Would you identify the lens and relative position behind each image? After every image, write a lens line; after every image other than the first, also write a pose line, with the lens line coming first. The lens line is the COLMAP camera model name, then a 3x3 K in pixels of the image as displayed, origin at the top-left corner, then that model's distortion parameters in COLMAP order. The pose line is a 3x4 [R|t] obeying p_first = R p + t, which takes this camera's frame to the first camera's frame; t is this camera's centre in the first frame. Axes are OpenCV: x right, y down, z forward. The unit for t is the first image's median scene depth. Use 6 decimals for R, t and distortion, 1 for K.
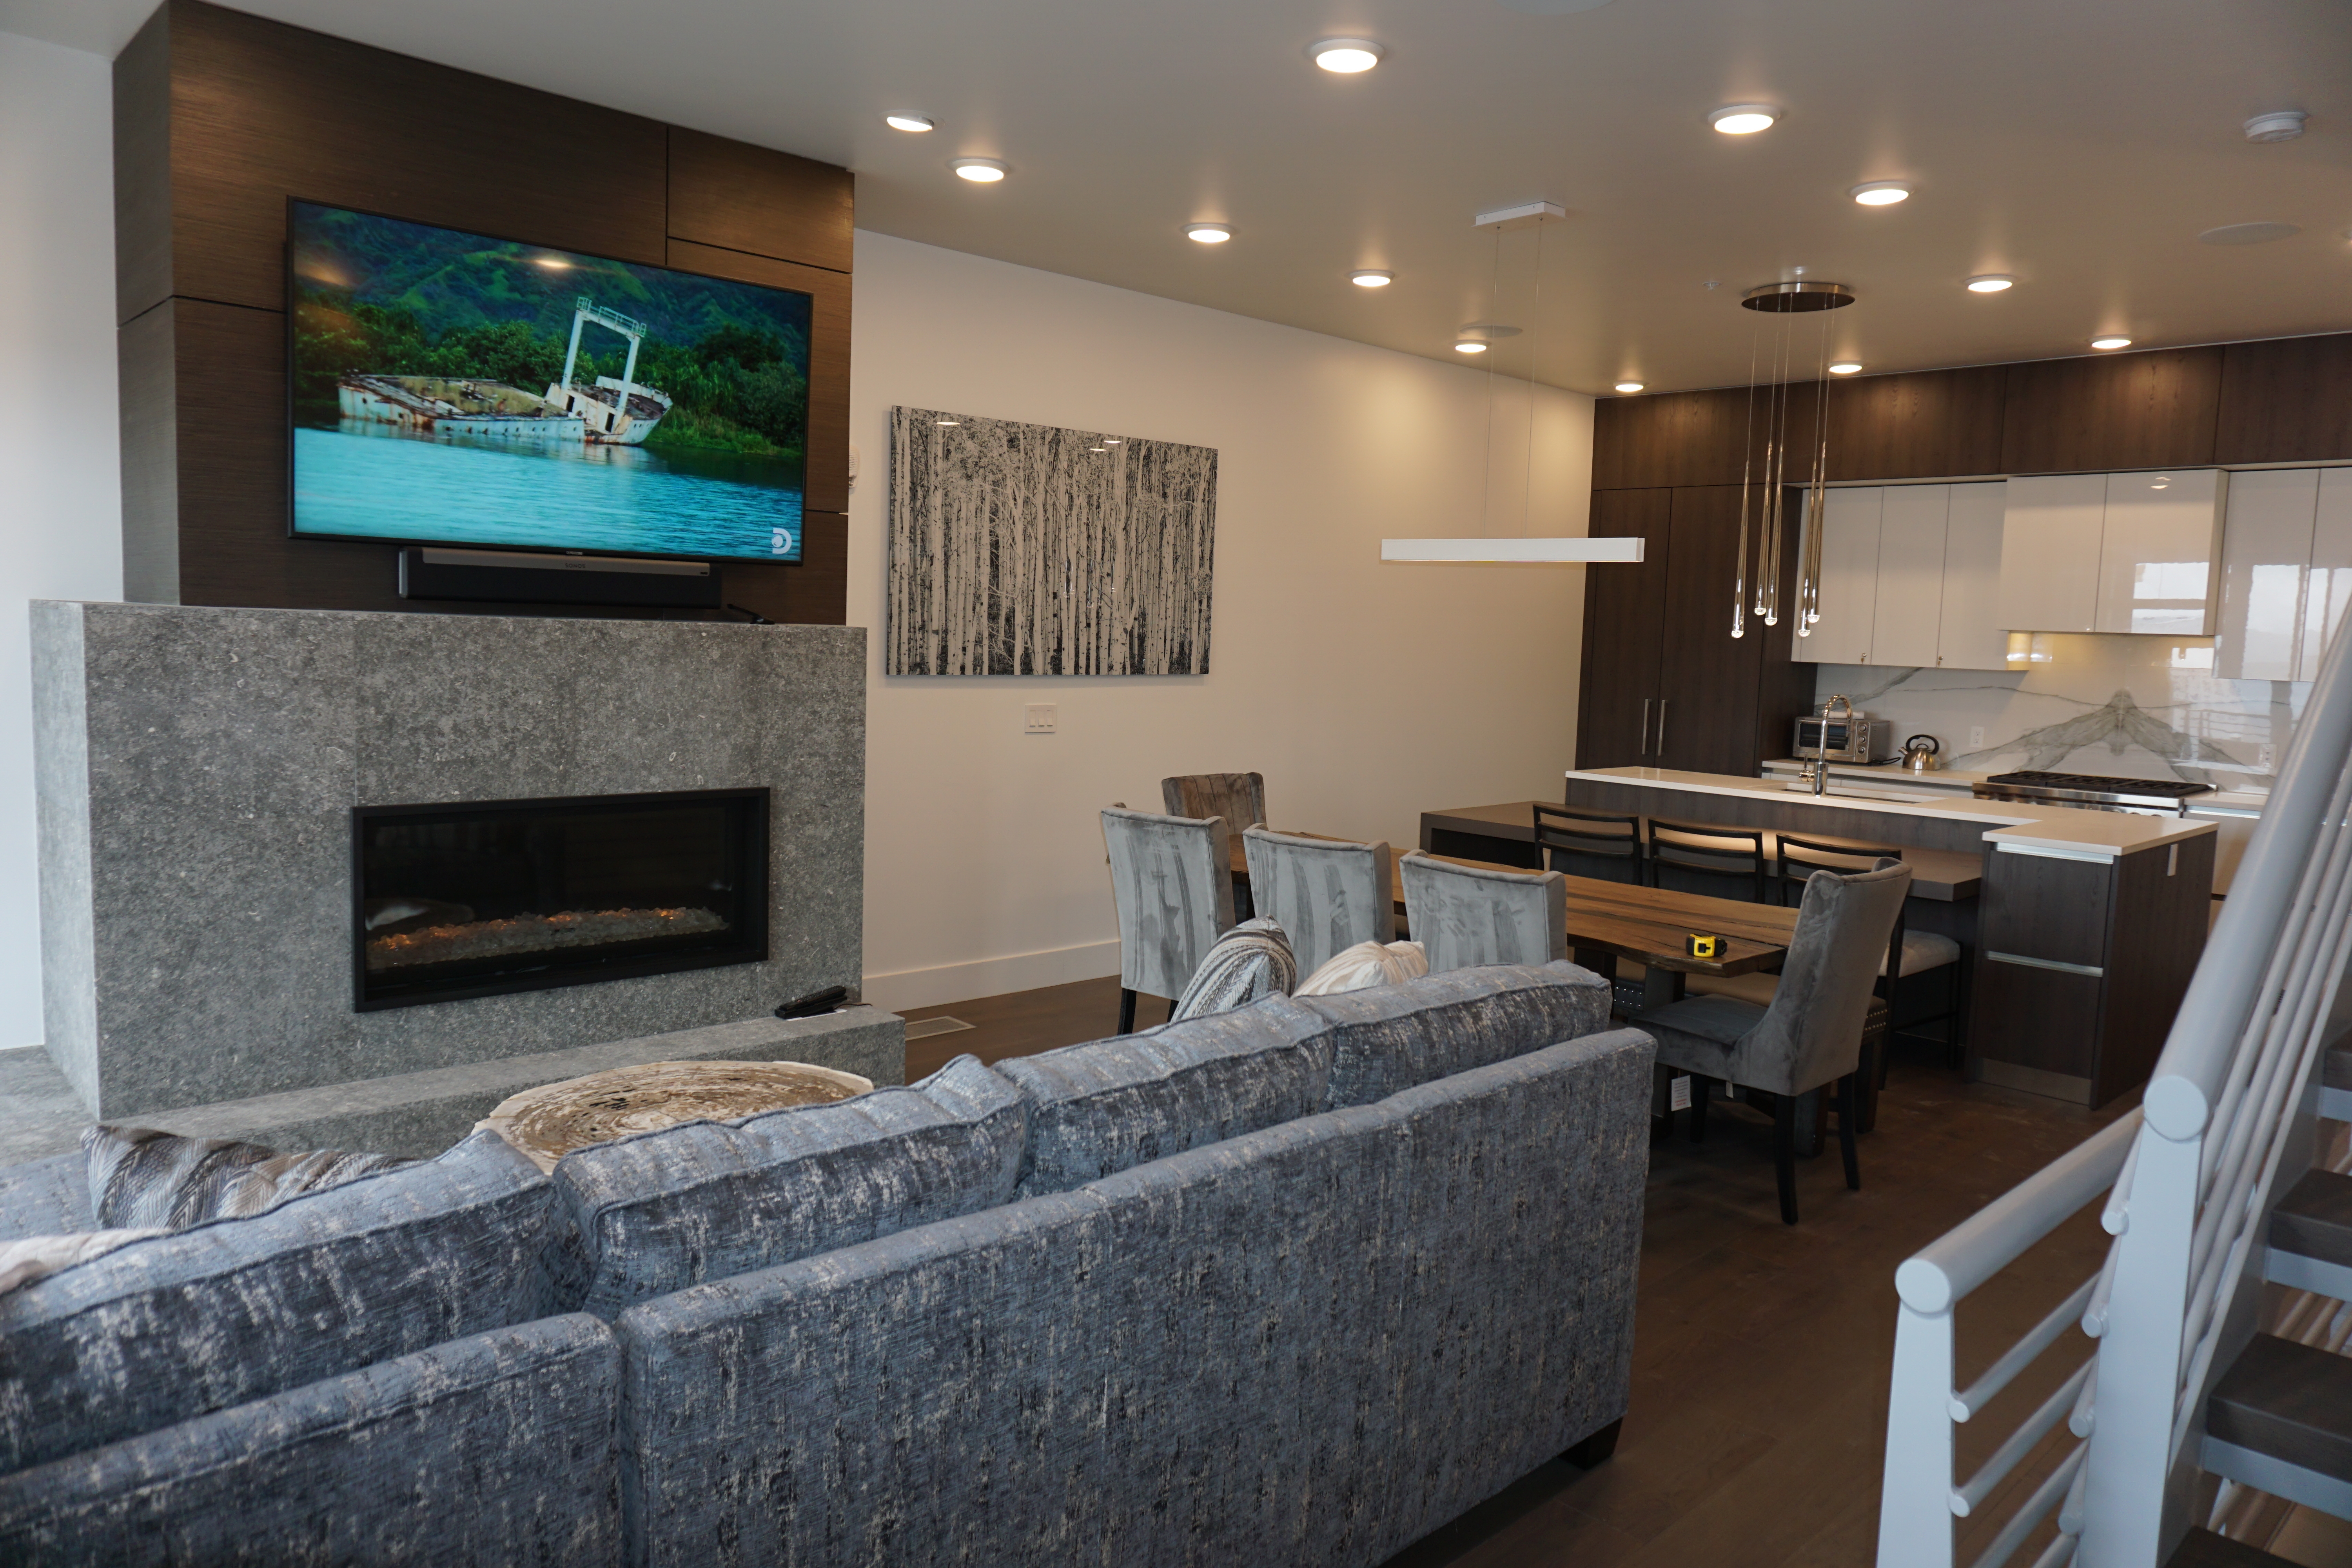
lens RADIAL K [[1584.7, 0, 1171.0], [0, 1584.7, 779.9], [0, 0, 1]] dist [-0.012790, 0.018892]
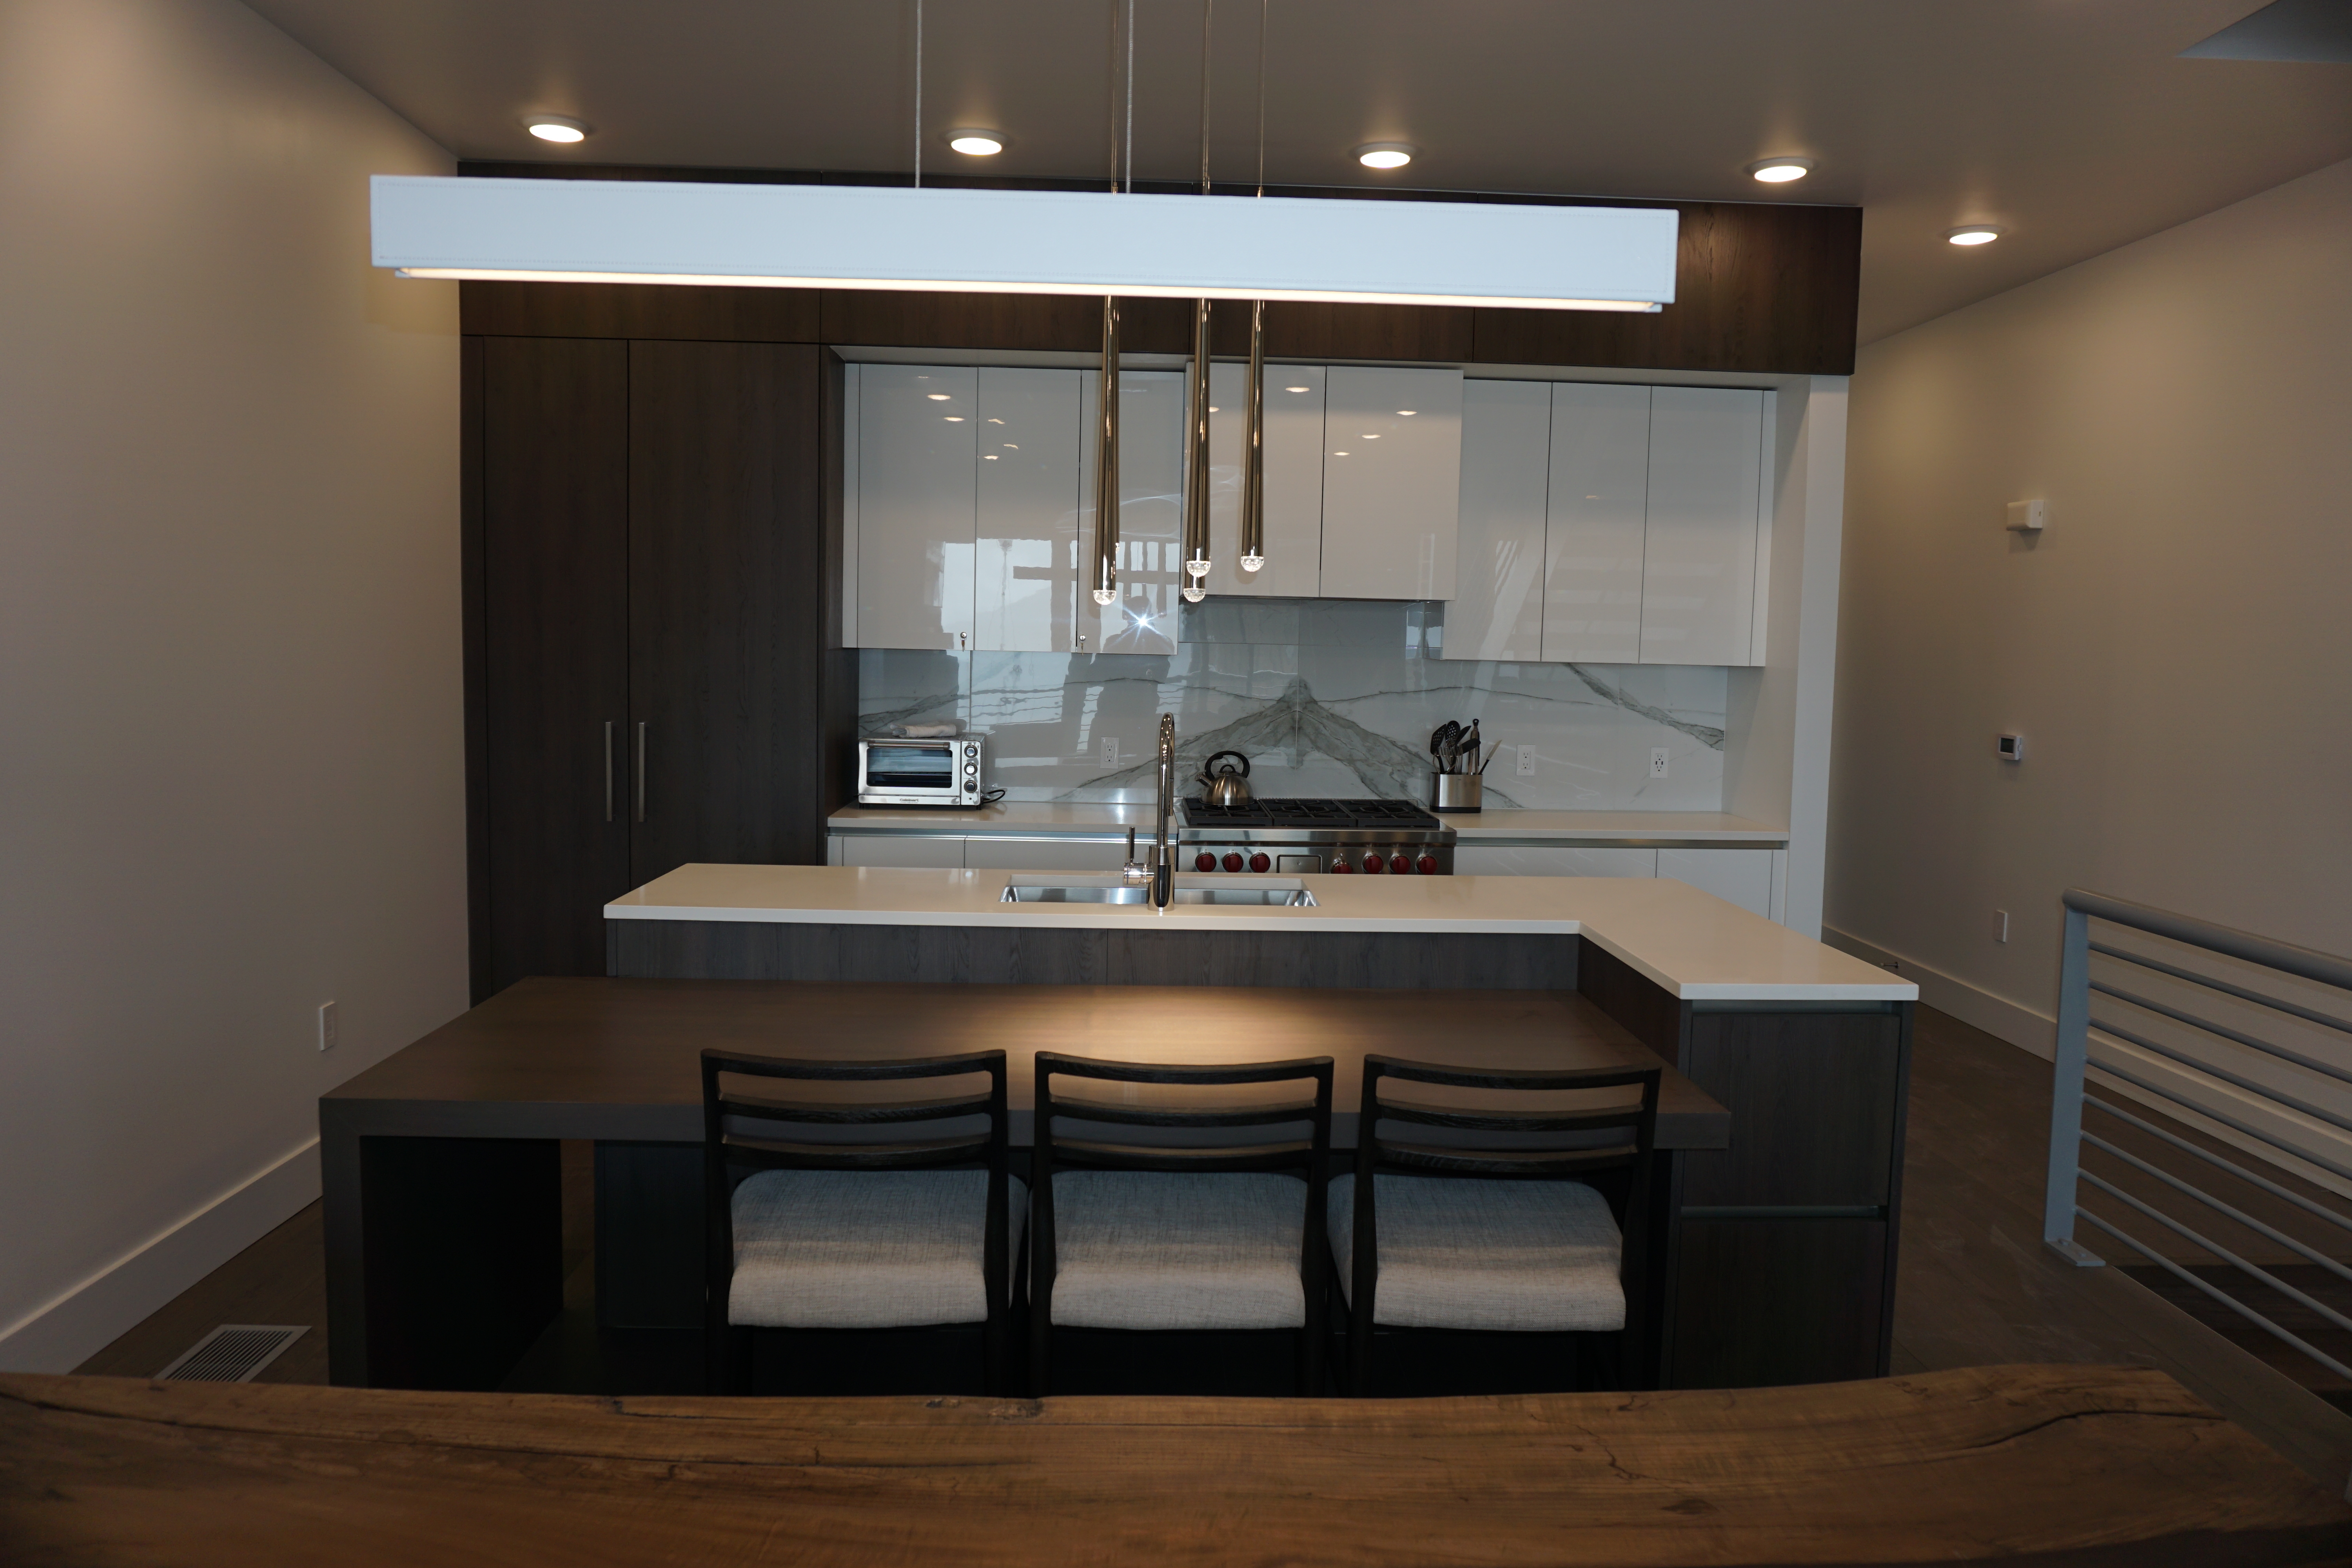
lens RADIAL K [[1584.7, 0, 1168.5], [0, 1584.7, 788.7], [0, 0, 1]] dist [-0.012790, 0.018892]
pose [[0.675867, -0.086618, 0.731916, 0.030231], [0.074565, 0.996011, 0.049017, -0.046532], [-0.733242, 0.021446, 0.679629, 0.556299]]
